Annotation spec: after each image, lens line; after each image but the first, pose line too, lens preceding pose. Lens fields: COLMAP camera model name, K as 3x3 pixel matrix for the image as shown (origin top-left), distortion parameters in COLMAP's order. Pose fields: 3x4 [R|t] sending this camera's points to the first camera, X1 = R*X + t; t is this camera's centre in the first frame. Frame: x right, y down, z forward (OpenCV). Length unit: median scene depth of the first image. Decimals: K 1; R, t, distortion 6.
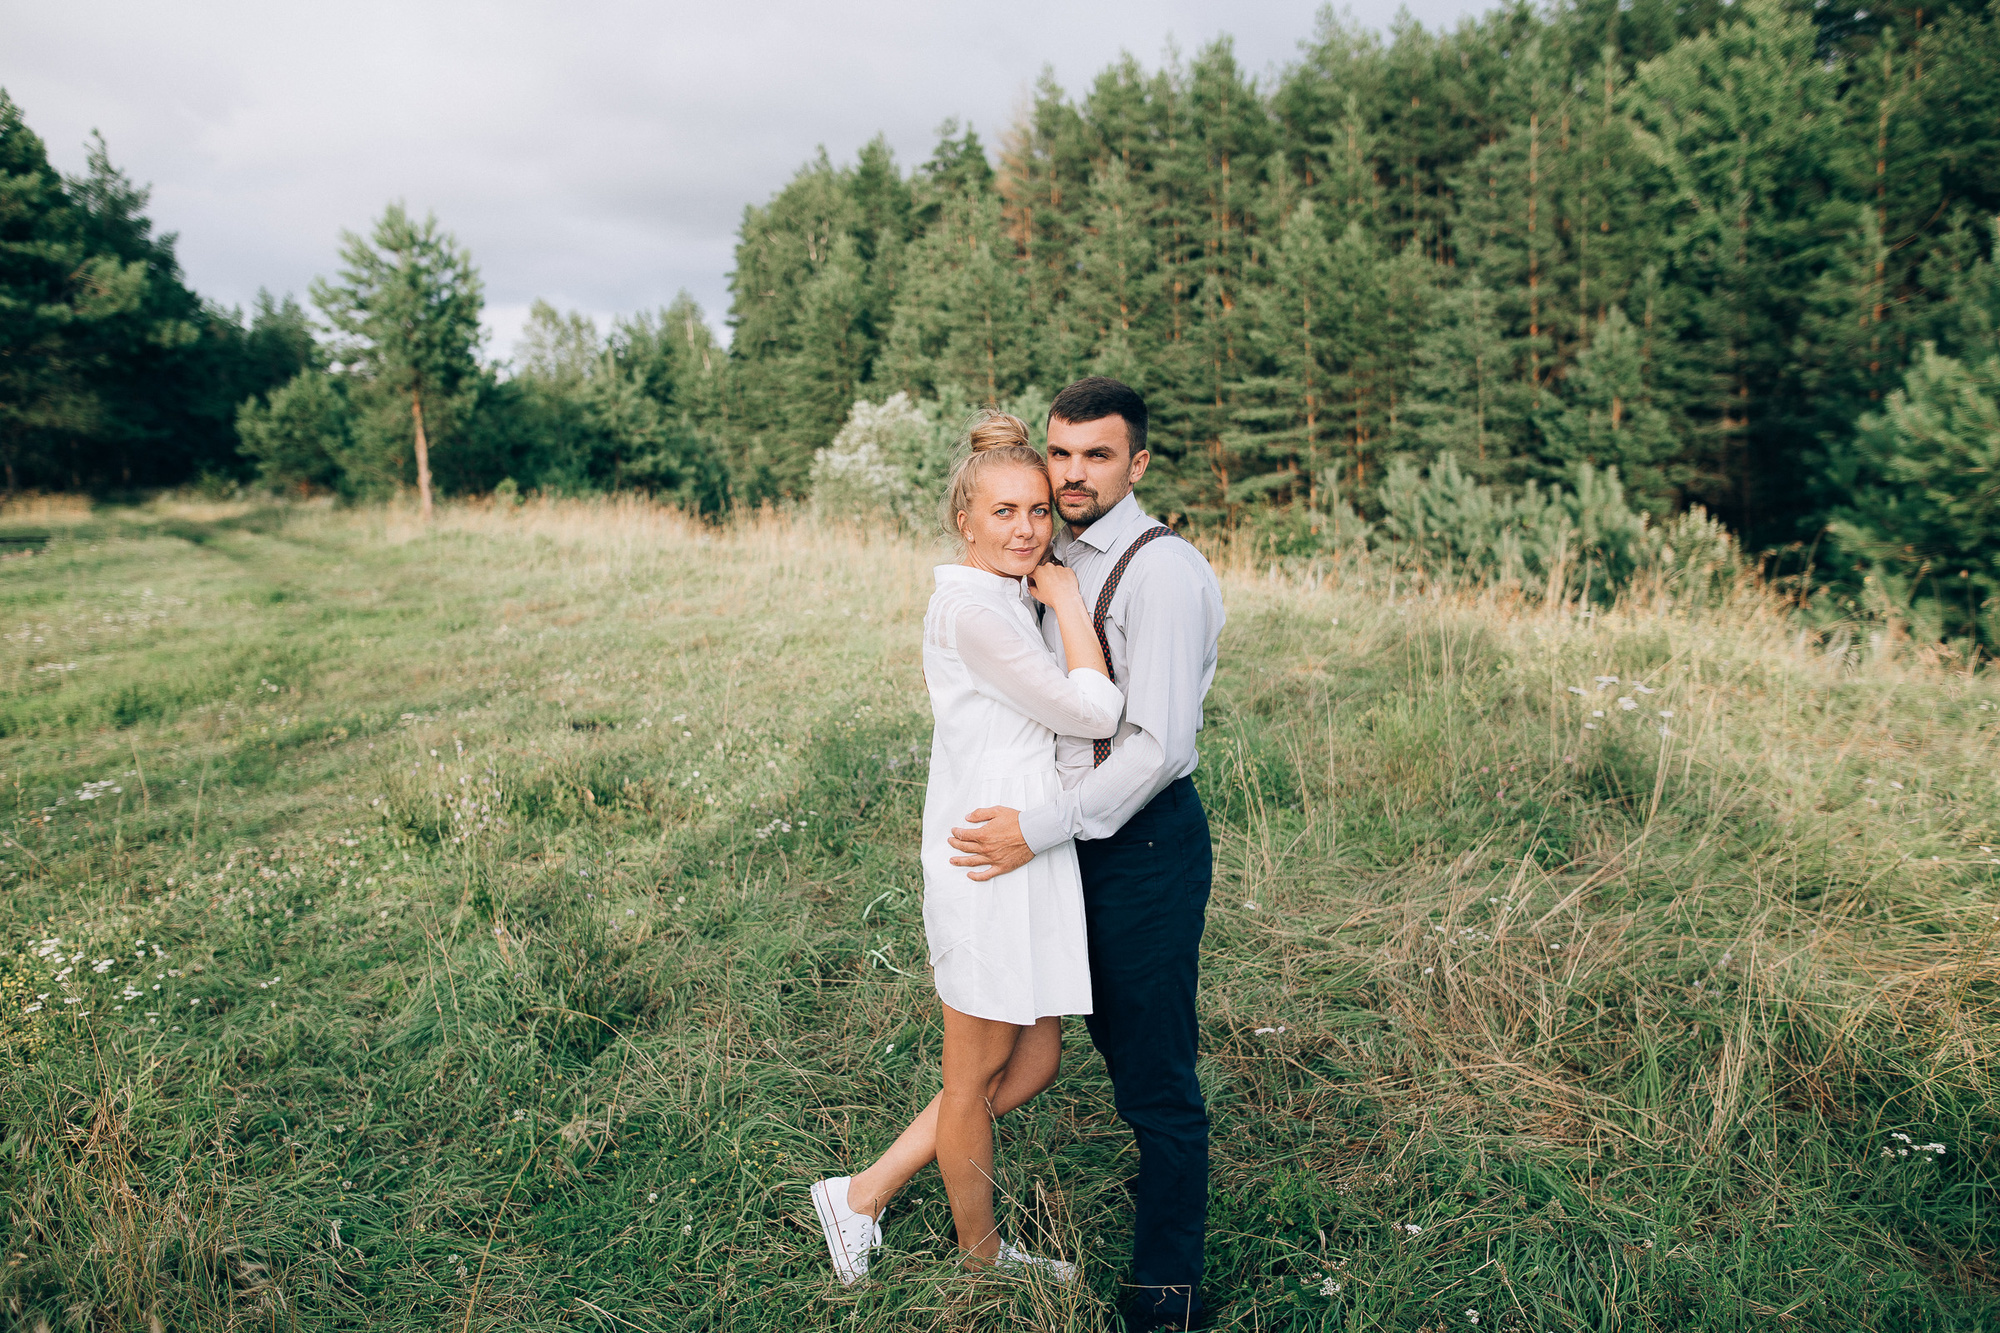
lens RADIAL K [[1347.0, 0, 987.4], [0, 1347.0, 665.4], [0, 0, 1]] dist [0.001205, 0.002059]
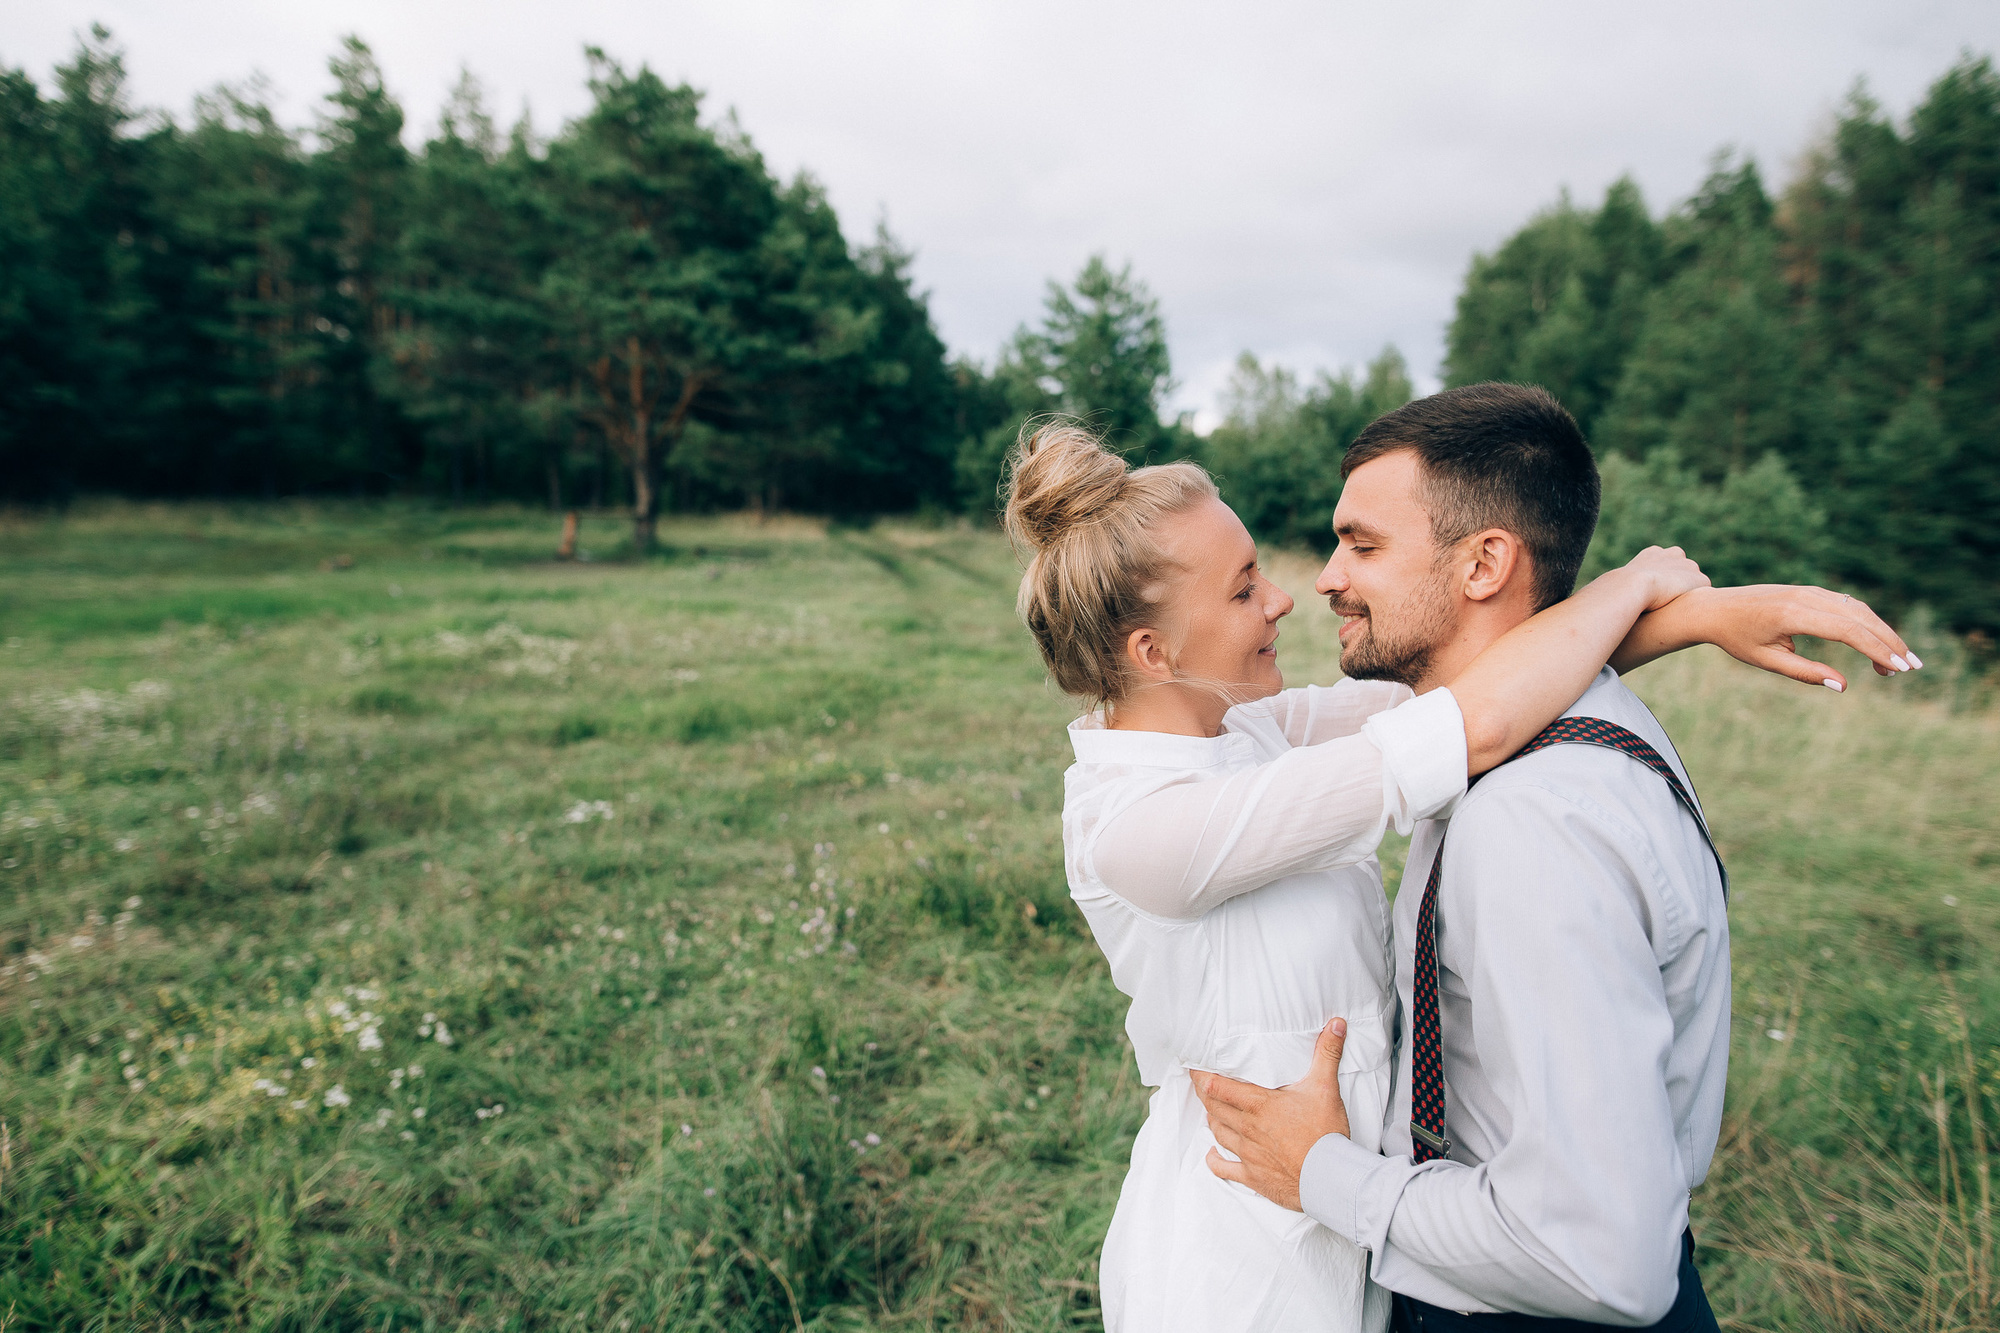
lens RADIAL K [[1399.6, 0, 1005.1], [0, 1399.6, 656.4], [0, 0, 1]] dist [-0.009759, 0.006350]
pose [[0.884887, 0.103561, -0.454148, 0.007370], [-0.126775, 0.991712, -0.020873, -0.004296], [0.448223, 0.076045, 0.890681, 0.024000]]
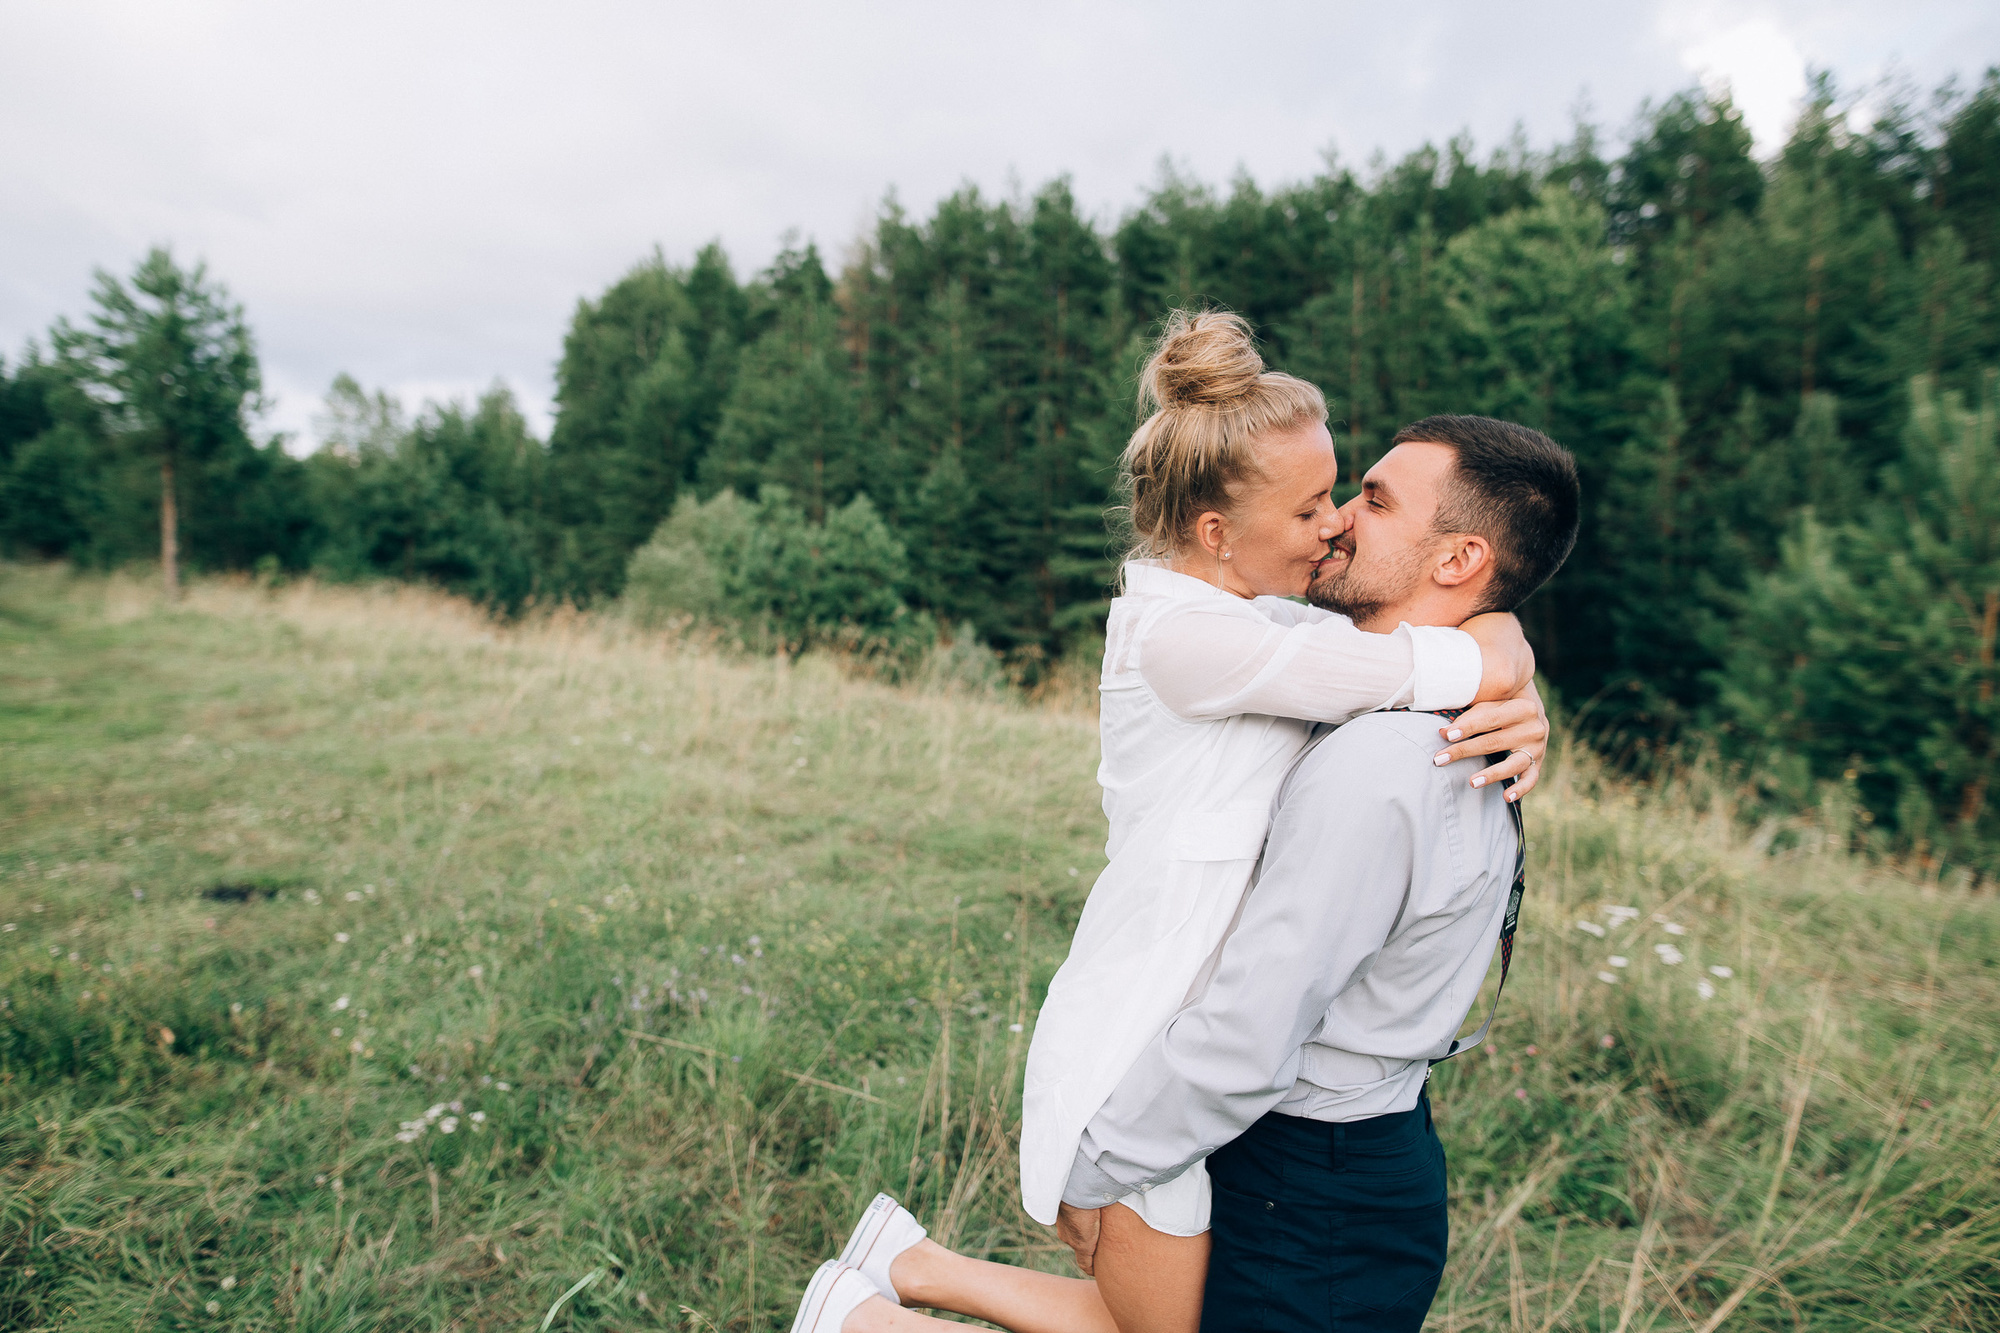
lens RADIAL K [[1347.0, 0, 987.4], [0, 1347.0, 665.4], [0, 0, 1]] dist [0.001205, 0.002059]
pose [[0.989704, 0.052665, 0.133091, 0.000524], [-0.041290, 0.995367, -0.086831, -0.004825], [-0.137047, 0.080442, 0.987293, 0.031337]]
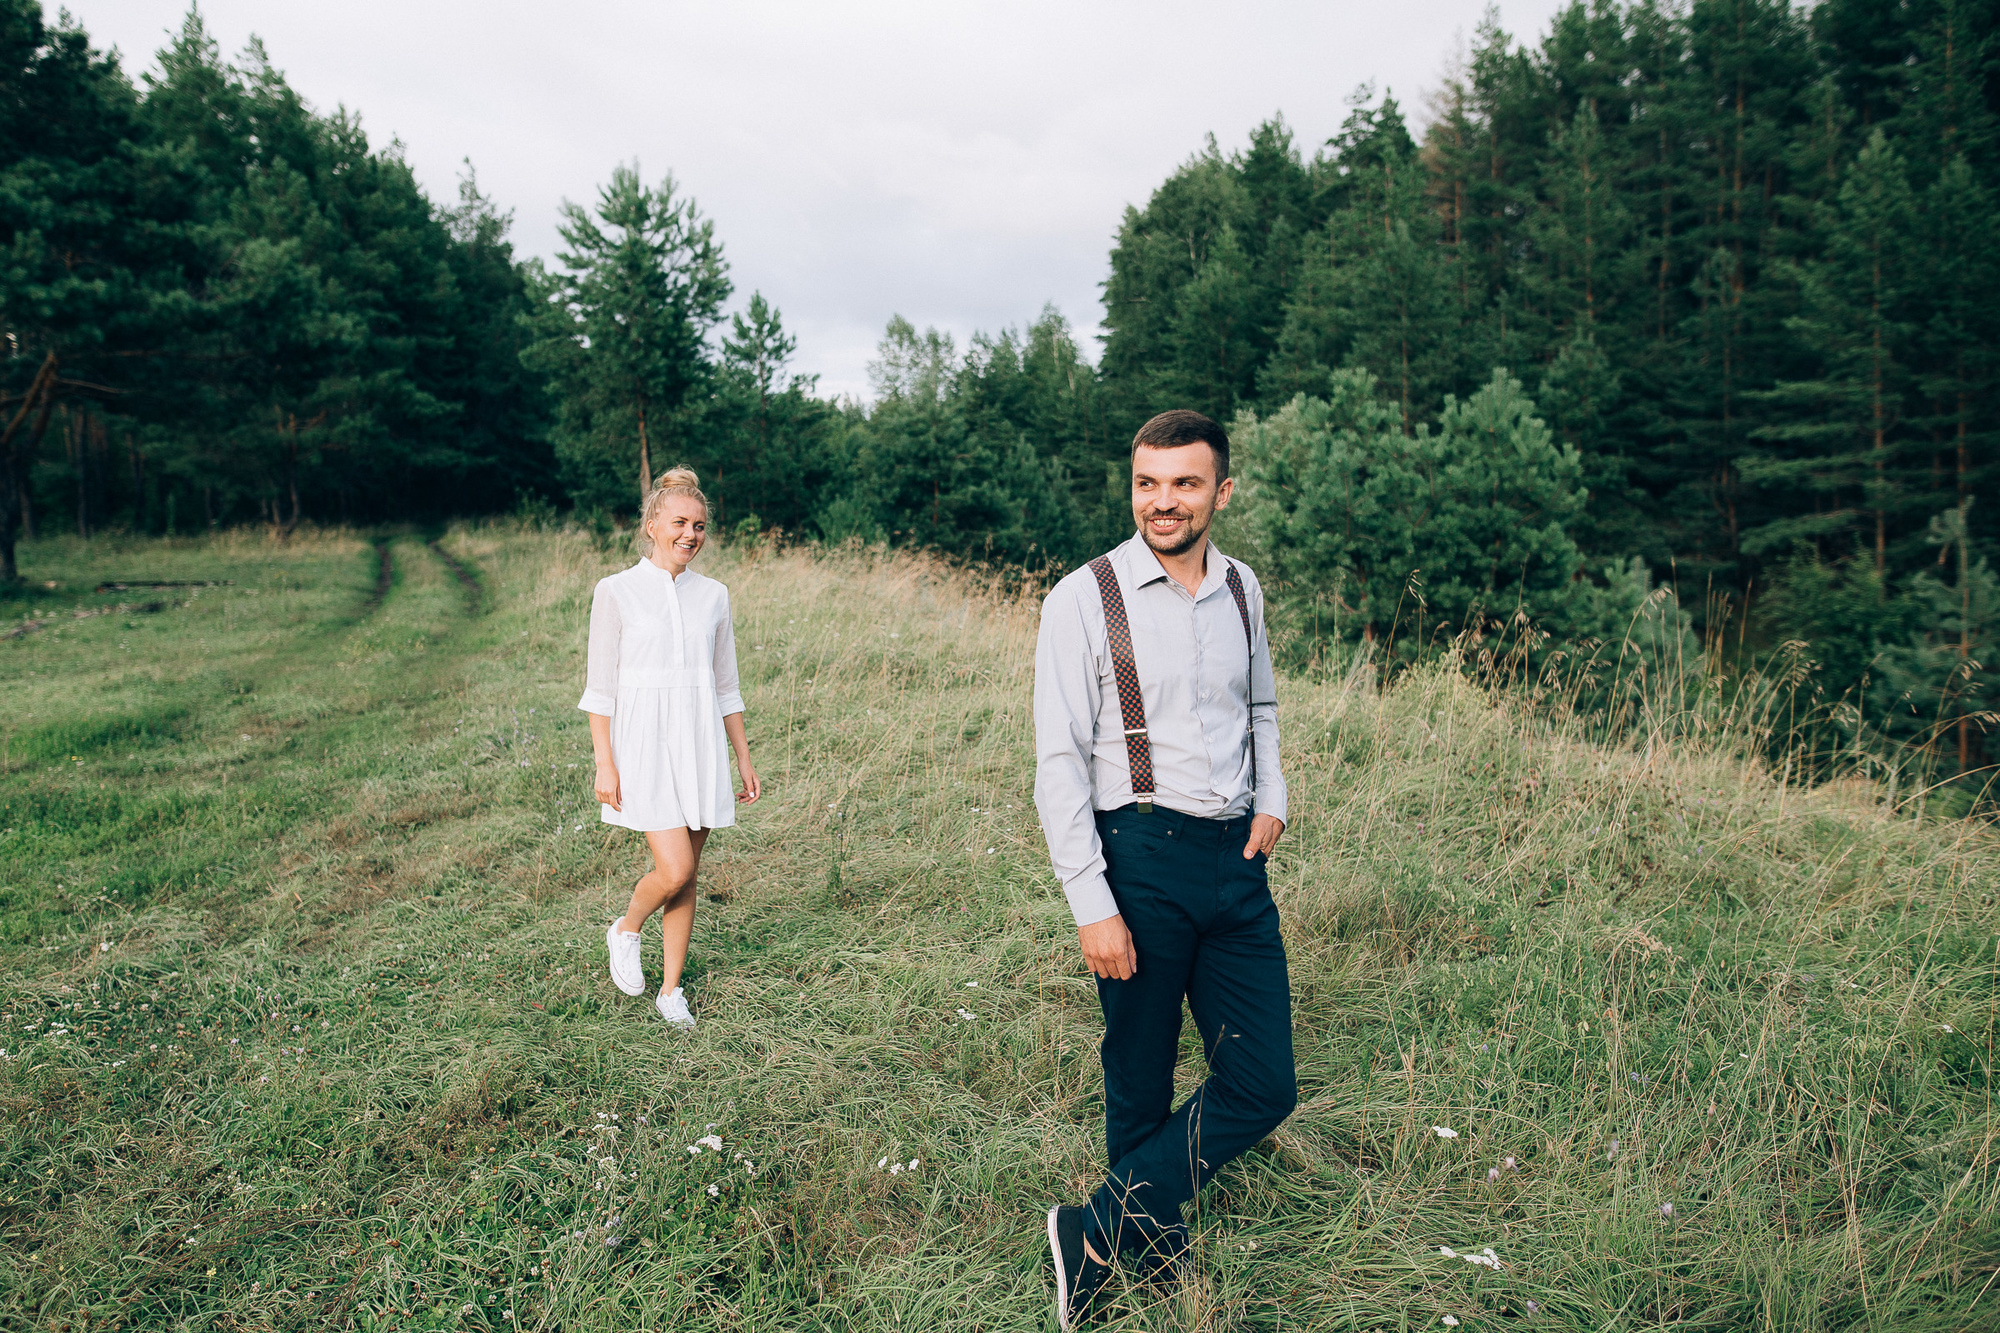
lens RADIAL K [[1394.5, 0, 976.6], [0, 1394.5, 643.5], [0, 0, 1]] dist [-0.005617, -0.000744]
pose [[0.959060, 0.035367, -0.280986, -0.004255], [-0.046638, 0.998349, -0.033523, -0.027518], [0.279337, 0.045256, 0.959126, 0.167460]]
